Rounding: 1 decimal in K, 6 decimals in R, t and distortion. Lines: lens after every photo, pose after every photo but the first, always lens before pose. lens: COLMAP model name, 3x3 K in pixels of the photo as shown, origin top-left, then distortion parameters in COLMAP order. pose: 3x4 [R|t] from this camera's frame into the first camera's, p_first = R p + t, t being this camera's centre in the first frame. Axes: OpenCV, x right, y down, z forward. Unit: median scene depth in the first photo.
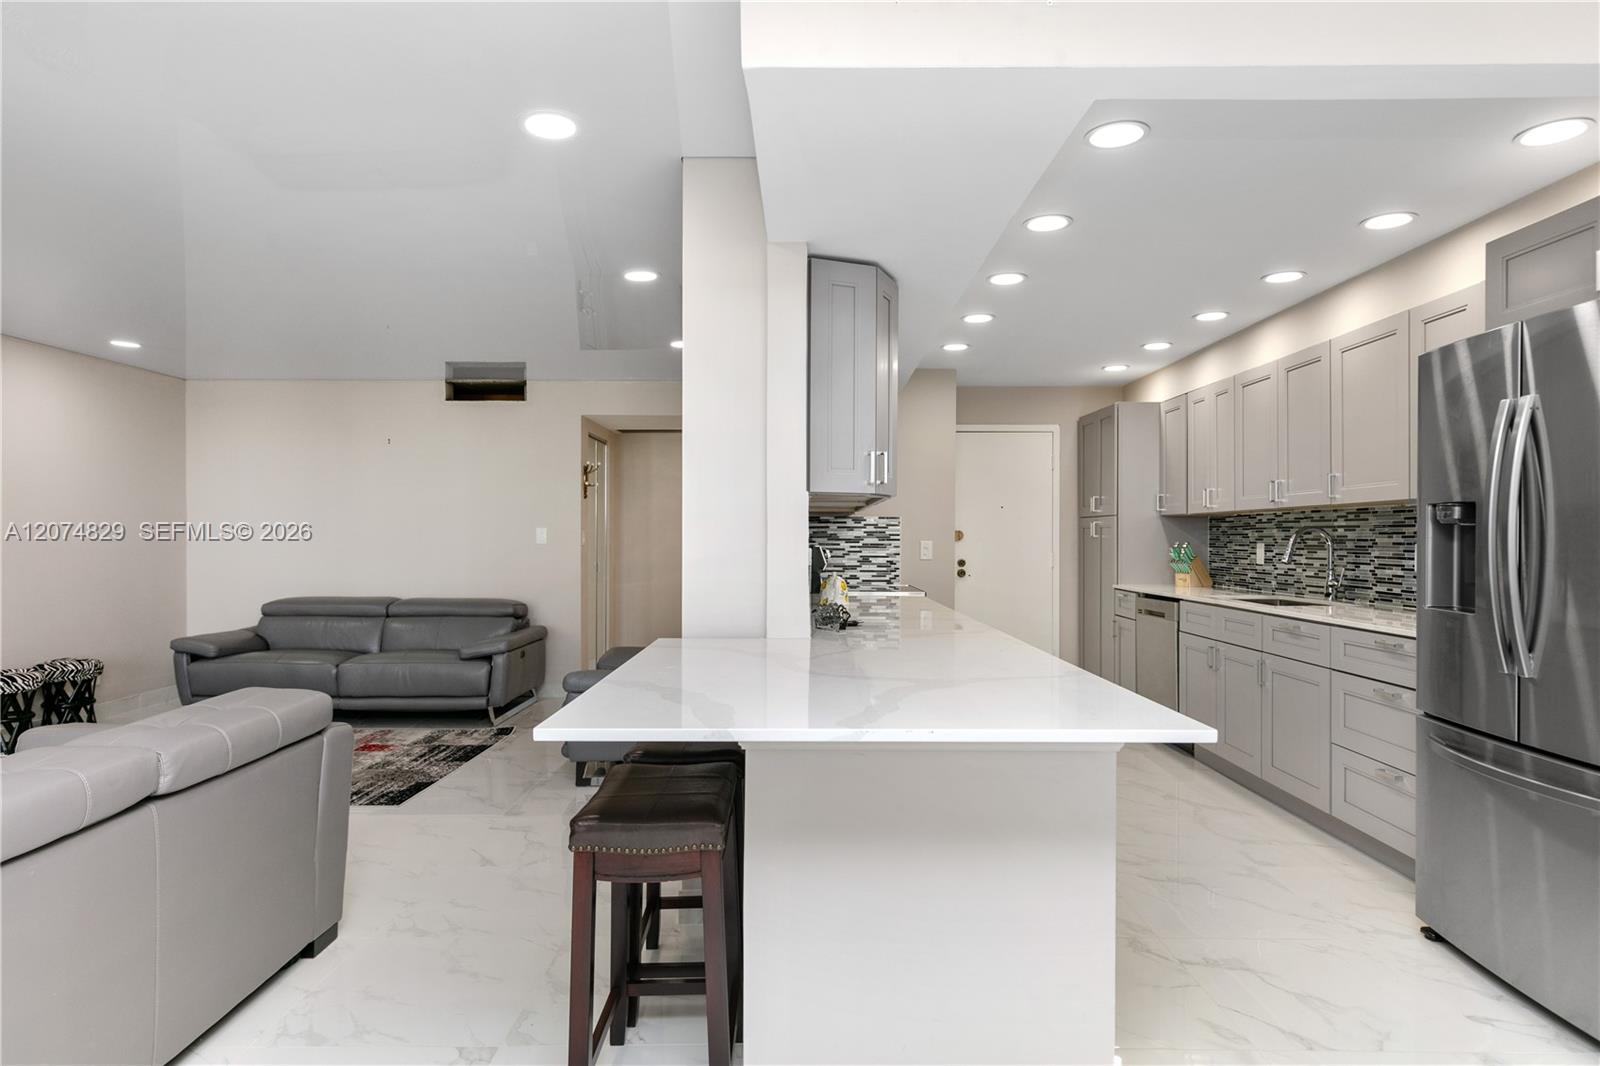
lens RADIAL K [[912.4, 0, 795.6], [0, 912.4, 540.9], [0, 0, 1]] dist [0.014419, -0.005361]
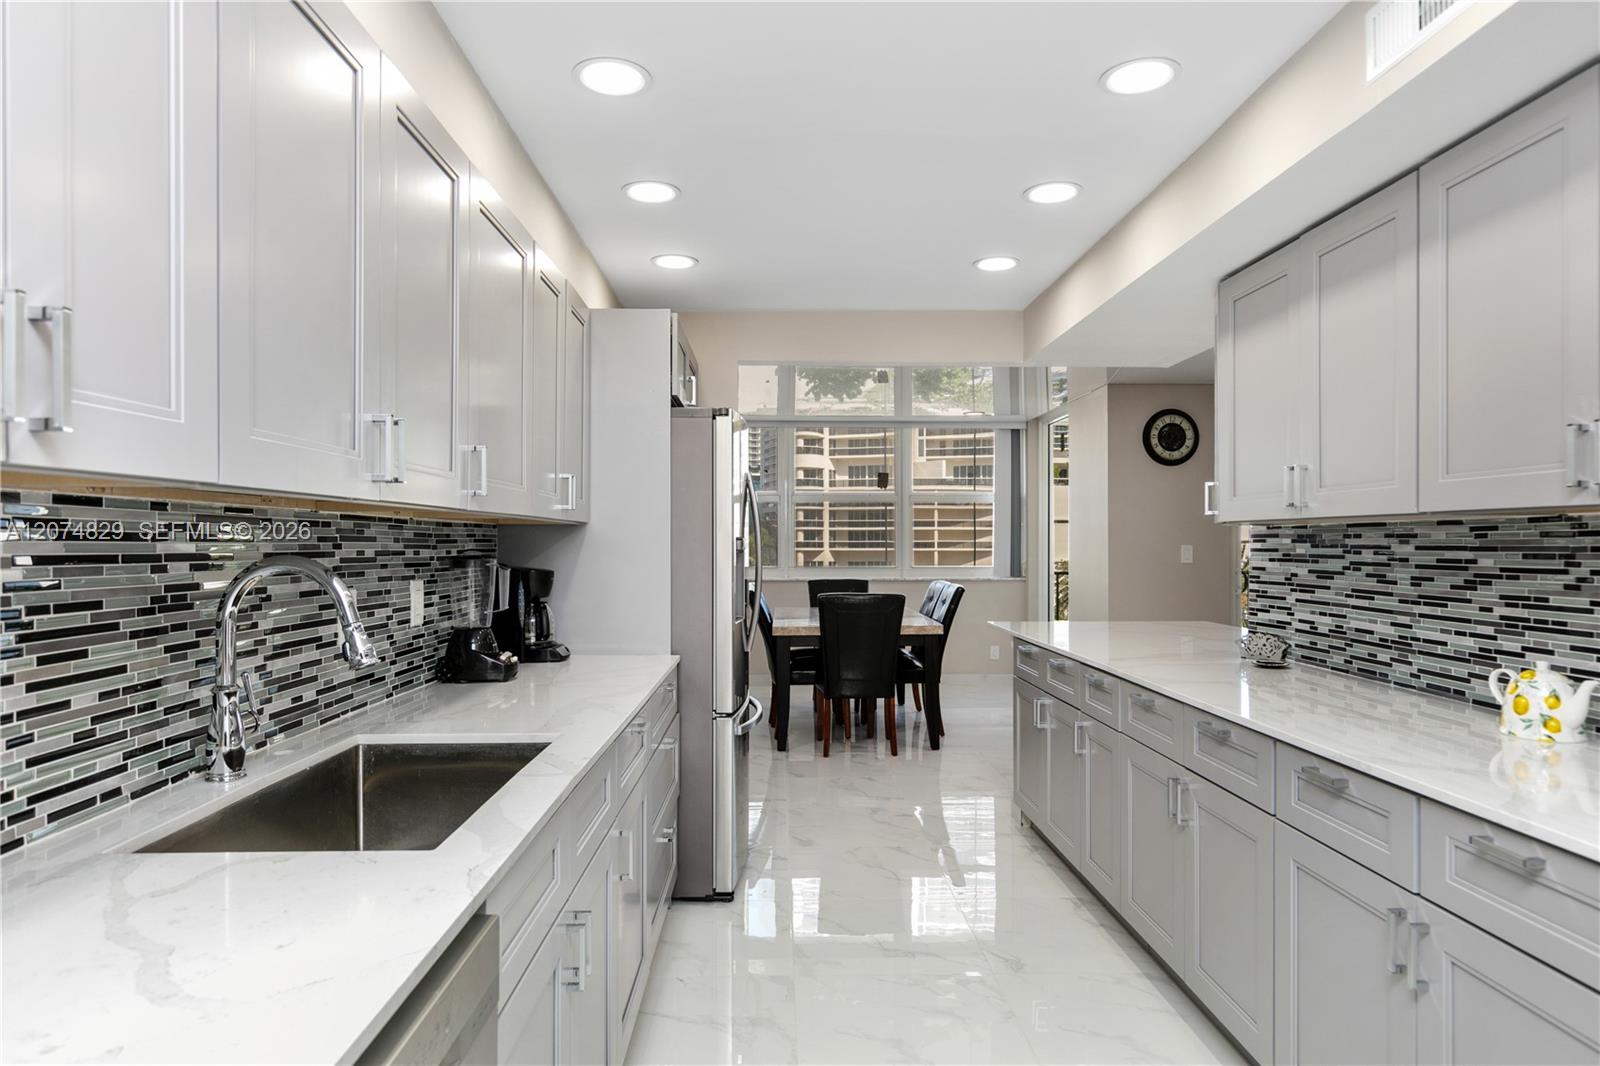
lens RADIAL K [[948.4, 0, 805.4], [0, 948.4, 534.2], [0, 0, 1]] dist [0.008910, -0.001145]
pose [[-0.999281, -0.001704, -0.037870, 0.295970], [-0.001541, 0.999989, -0.004333, -0.017461], [0.037877, -0.004272, -0.999273, 1.034894]]
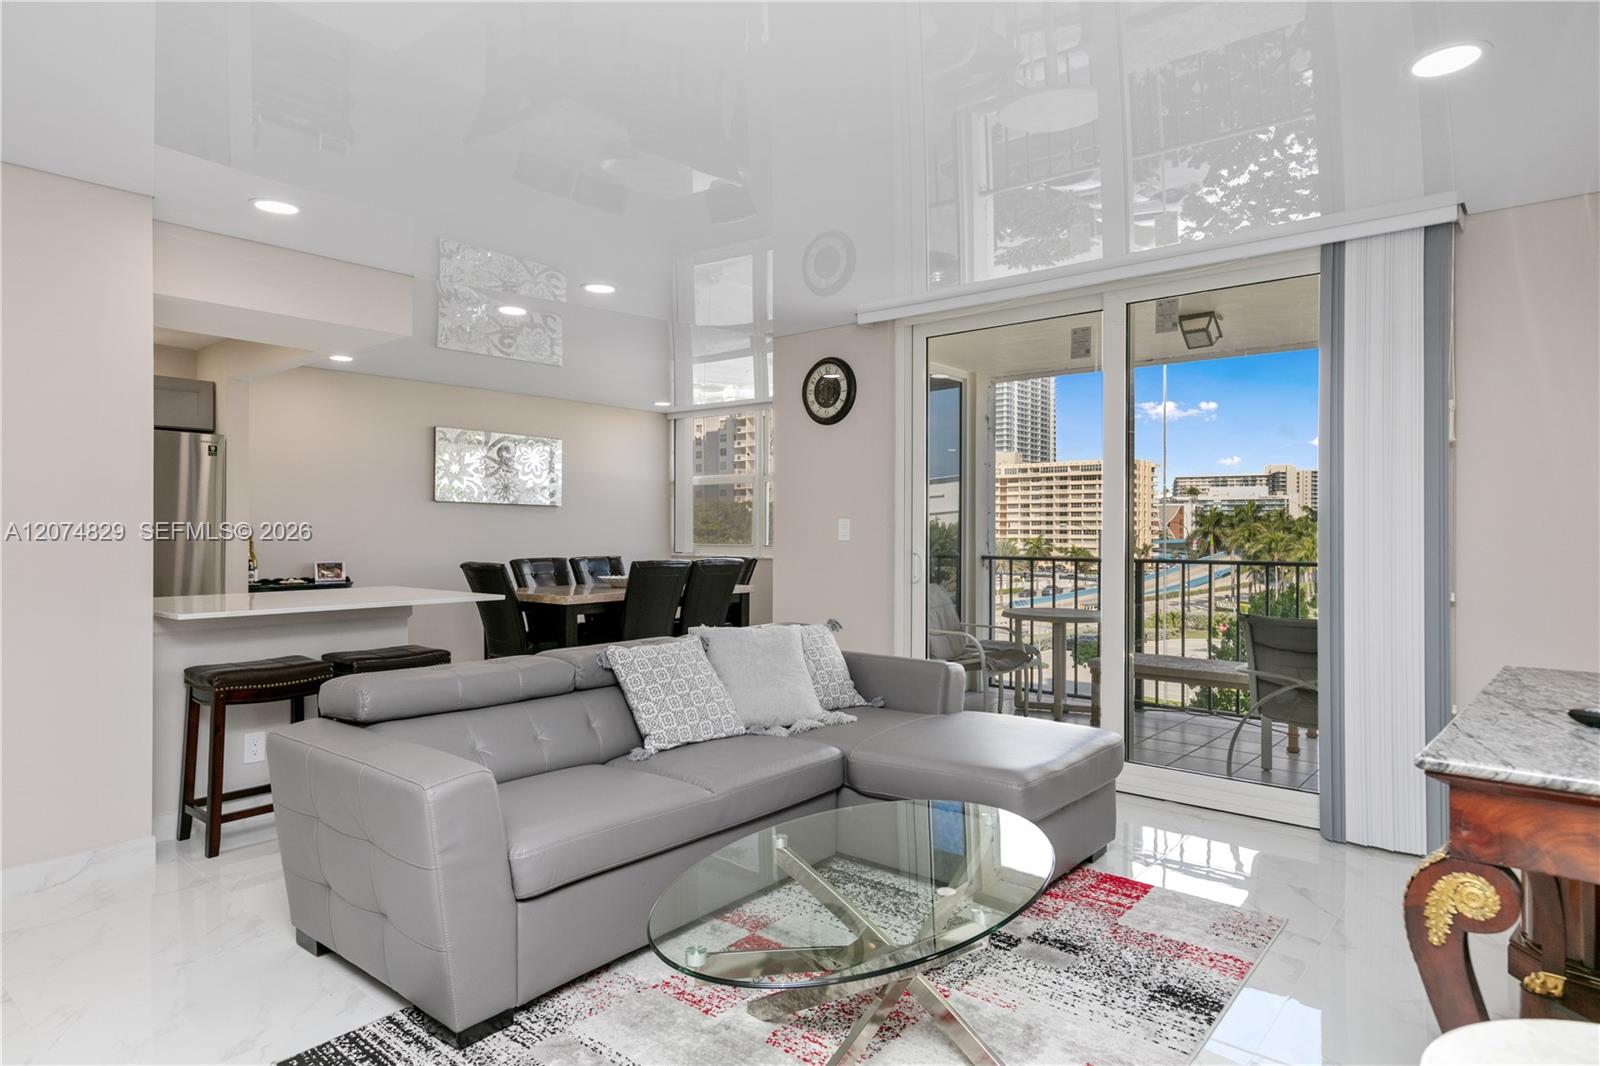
lens RADIAL K [[912.4, 0, 803.8], [0, 912.4, 532.5], [0, 0, 1]] dist [0.014419, -0.005361]
pose [[-0.772488, -0.005577, 0.635005, -0.710160], [-0.003150, 0.999983, 0.004951, -0.001690], [-0.635021, 0.001824, -0.772492, 0.658407]]
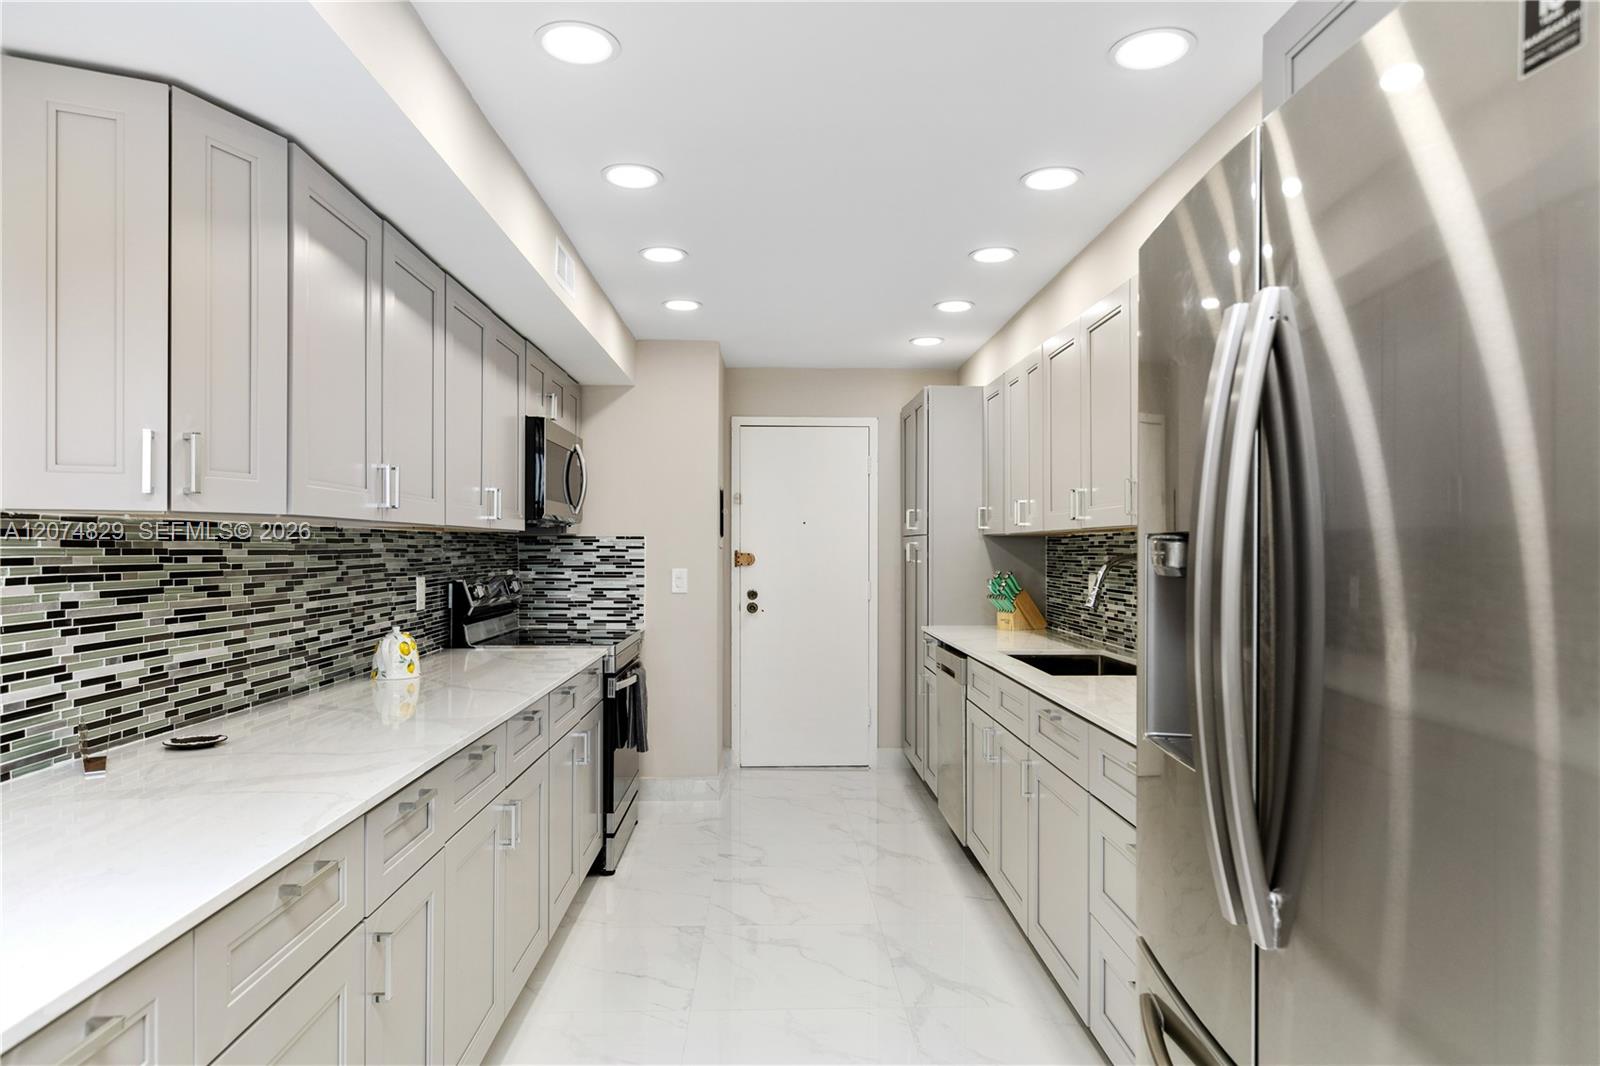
lens RADIAL K [[948.4, 0, 796.0], [0, 948.4, 548.8], [0, 0, 1]] dist [0.008910, -0.001145]
pose [[0.999317, 0.000491, 0.036947, 0.217275], [-0.000363, 0.999994, -0.003488, -0.013933], [-0.036948, 0.003472, 0.999311, 0.220215]]
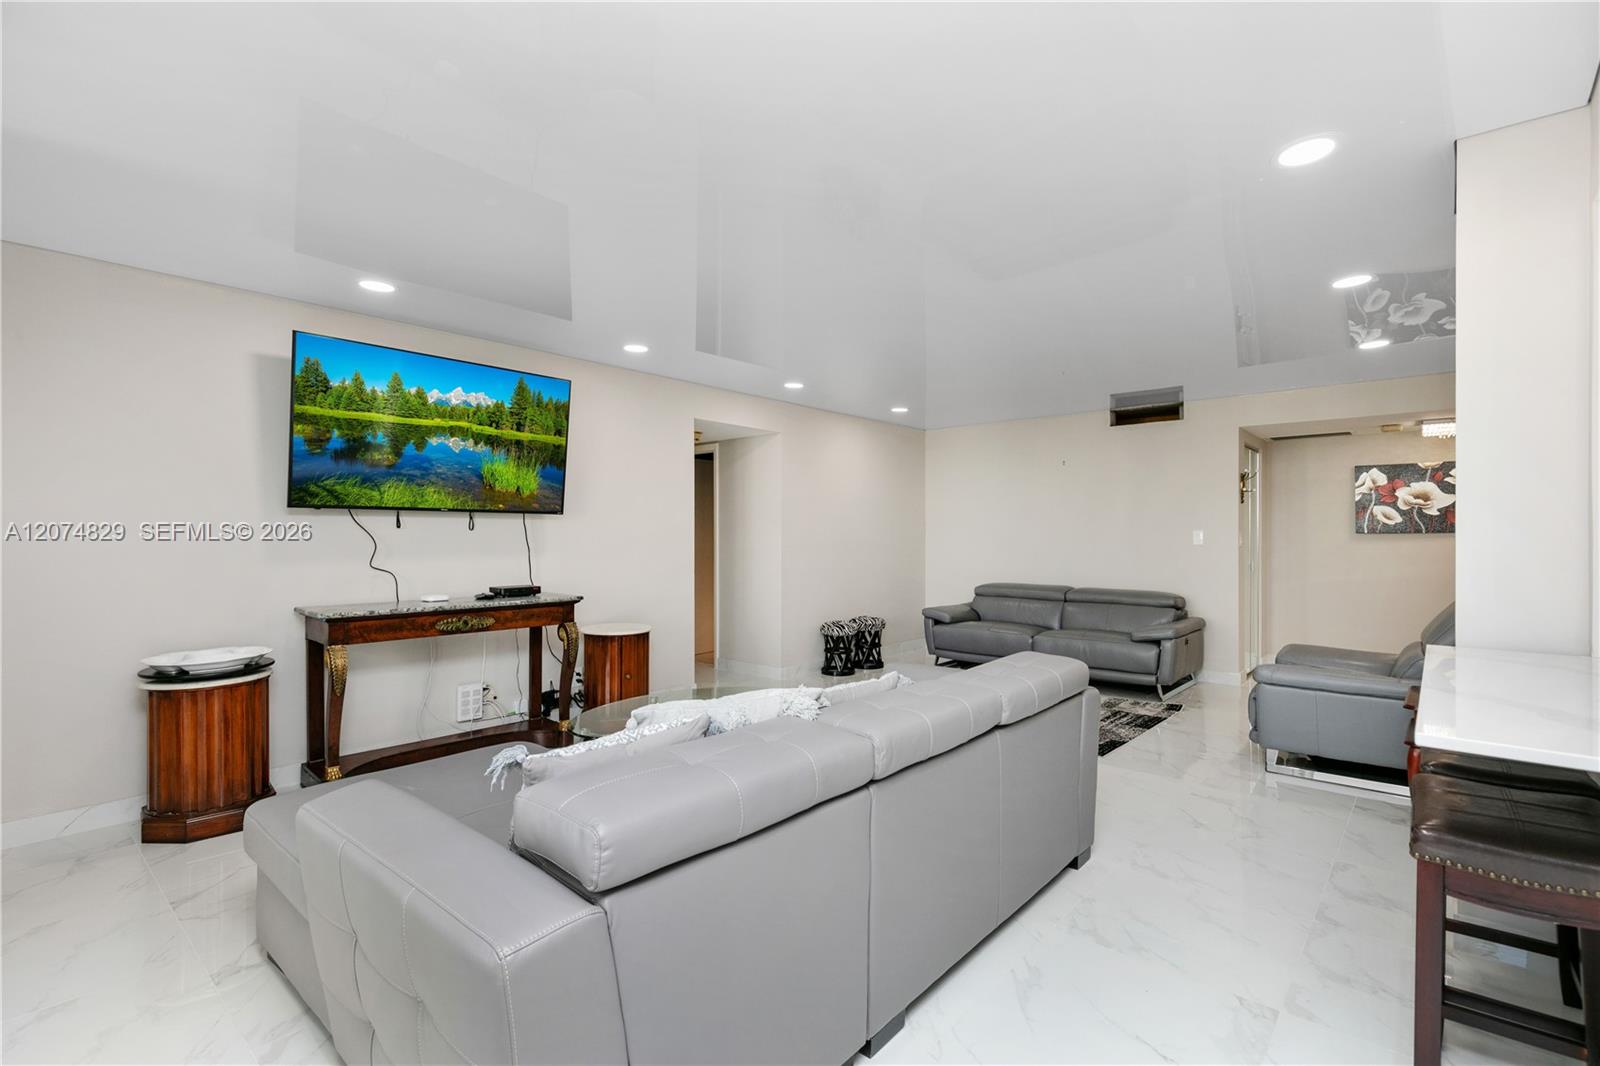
lens RADIAL K [[724.4, 0, 779.0], [0, 724.4, 535.5], [0, 0, 1]] dist [0.006944, -0.002040]
pose [[0.747440, -0.001617, -0.664328, -0.080998], [-0.003615, 0.999972, -0.006501, -0.000550], [0.664320, 0.007261, 0.747413, -0.015667]]
